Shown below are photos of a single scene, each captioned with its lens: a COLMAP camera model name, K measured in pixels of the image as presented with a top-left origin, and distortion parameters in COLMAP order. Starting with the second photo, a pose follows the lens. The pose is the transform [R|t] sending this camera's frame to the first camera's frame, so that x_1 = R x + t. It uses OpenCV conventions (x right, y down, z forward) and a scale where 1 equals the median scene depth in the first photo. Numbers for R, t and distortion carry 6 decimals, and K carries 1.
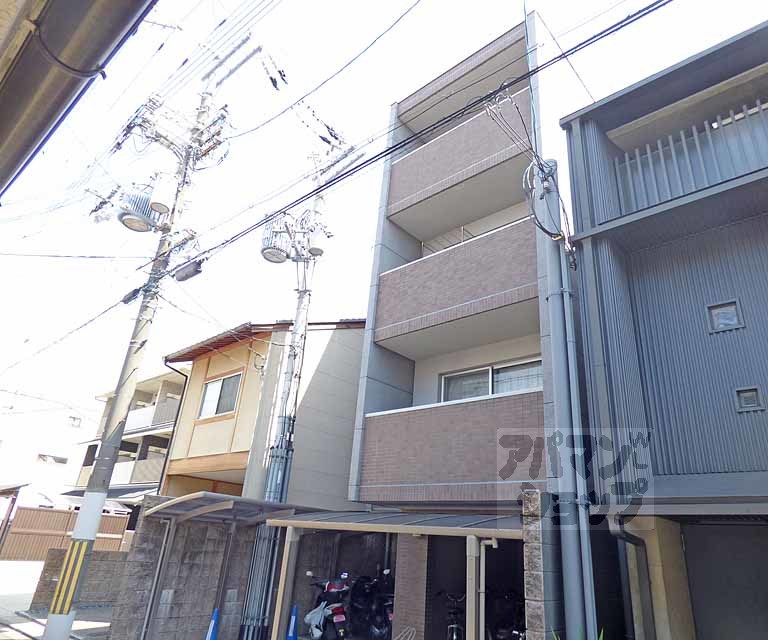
lens RADIAL K [[522.0, 0, 402.2], [0, 522.0, 318.6], [0, 0, 1]] dist [0.024919, 0.000545]
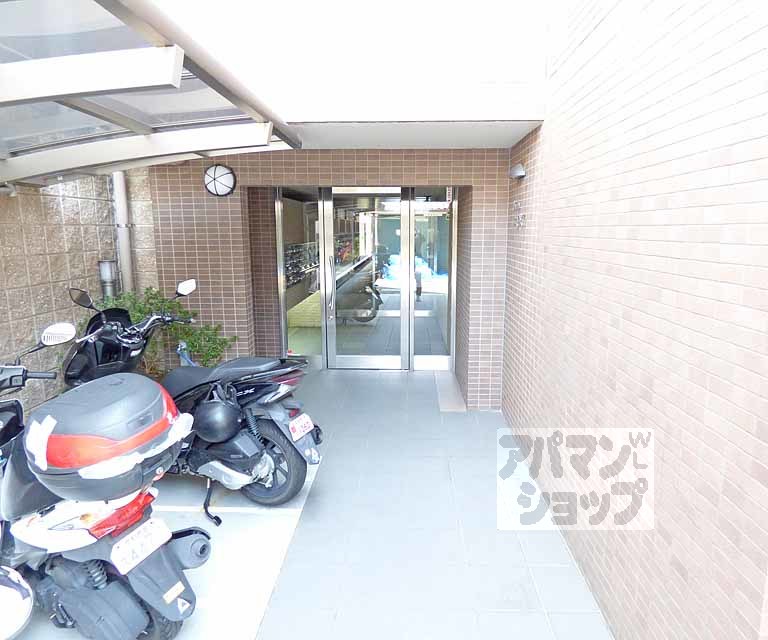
lens RADIAL K [[512.4, 0, 397.4], [0, 512.4, 321.0], [0, 0, 1]] dist [0.001012, 0.002210]
pose [[0.768892, -0.178596, 0.613929, -0.147888], [-0.209271, 0.837012, 0.505586, 0.379906], [-0.604161, -0.517218, 0.606196, 0.868257]]
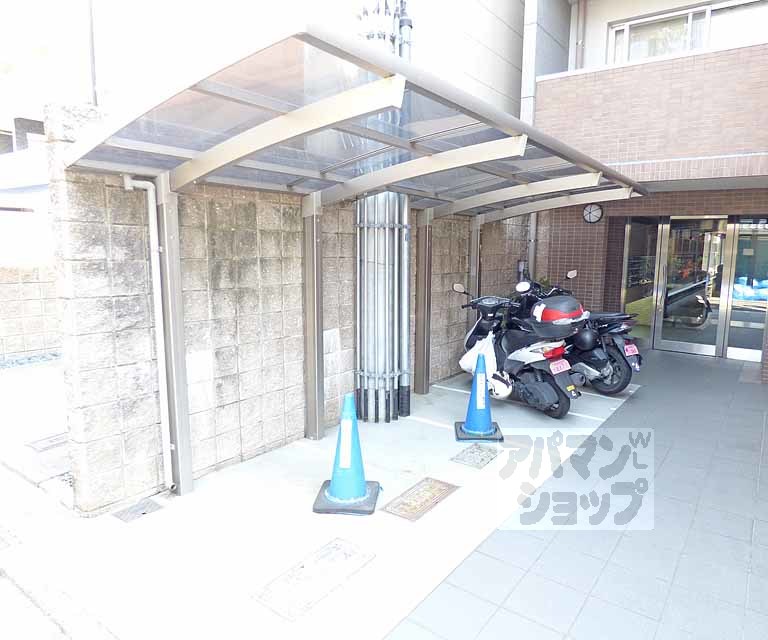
lens RADIAL K [[518.6, 0, 413.6], [0, 518.6, 319.0], [0, 0, 1]] dist [-0.041075, 0.003739]
pose [[0.994574, -0.066428, 0.080068, -0.292049], [0.013935, 0.847739, 0.530230, 0.271827], [-0.103099, -0.526237, 0.844065, 0.627403]]
